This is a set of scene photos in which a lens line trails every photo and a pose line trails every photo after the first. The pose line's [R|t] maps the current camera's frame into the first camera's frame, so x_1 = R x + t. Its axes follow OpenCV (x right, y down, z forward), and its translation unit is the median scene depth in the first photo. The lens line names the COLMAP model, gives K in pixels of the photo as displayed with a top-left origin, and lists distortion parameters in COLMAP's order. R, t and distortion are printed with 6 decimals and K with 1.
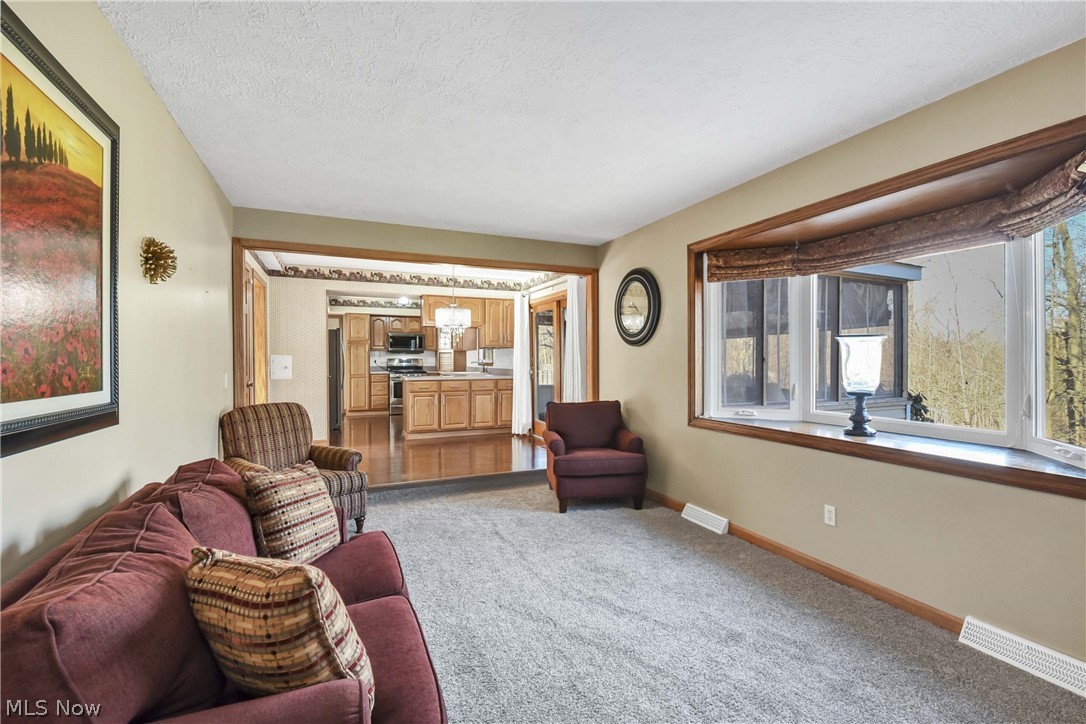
lens RADIAL K [[495.2, 0, 563.7], [0, 495.2, 359.6], [0, 0, 1]] dist [-0.001172, -0.003246]
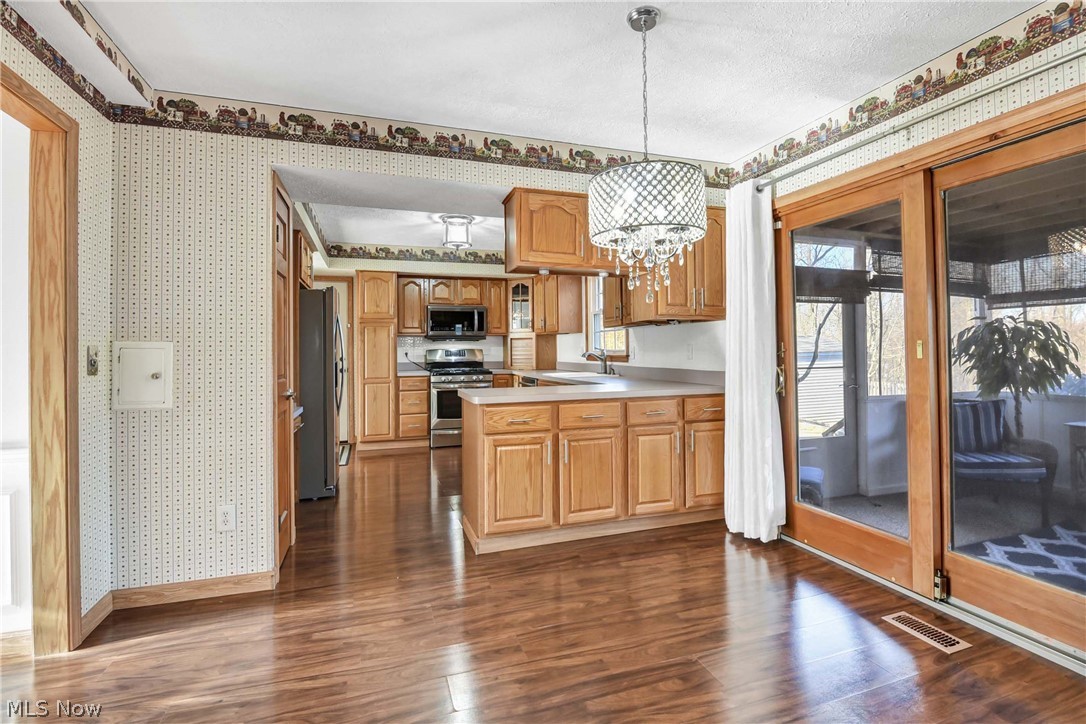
lens RADIAL K [[495.2, 0, 536.3], [0, 495.2, 337.2], [0, 0, 1]] dist [-0.001172, -0.003246]
pose [[0.993206, -0.011557, -0.115792, -0.164156], [0.008692, 0.999644, -0.025219, -0.000513], [0.116042, 0.024041, 0.992953, 0.449221]]
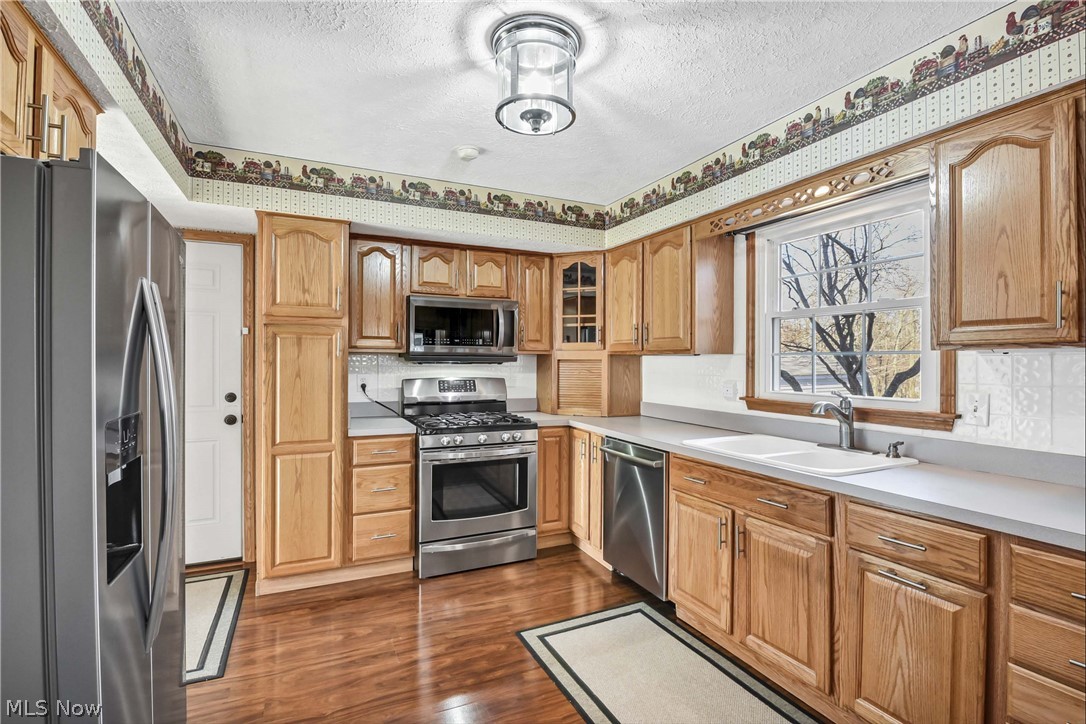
lens RADIAL K [[495.2, 0, 545.3], [0, 495.2, 355.4], [0, 0, 1]] dist [-0.001172, -0.003246]
pose [[0.997766, 0.000816, 0.066802, -0.301596], [-0.000543, 0.999991, -0.004105, -0.016690], [-0.066805, 0.004059, 0.997758, 0.720504]]
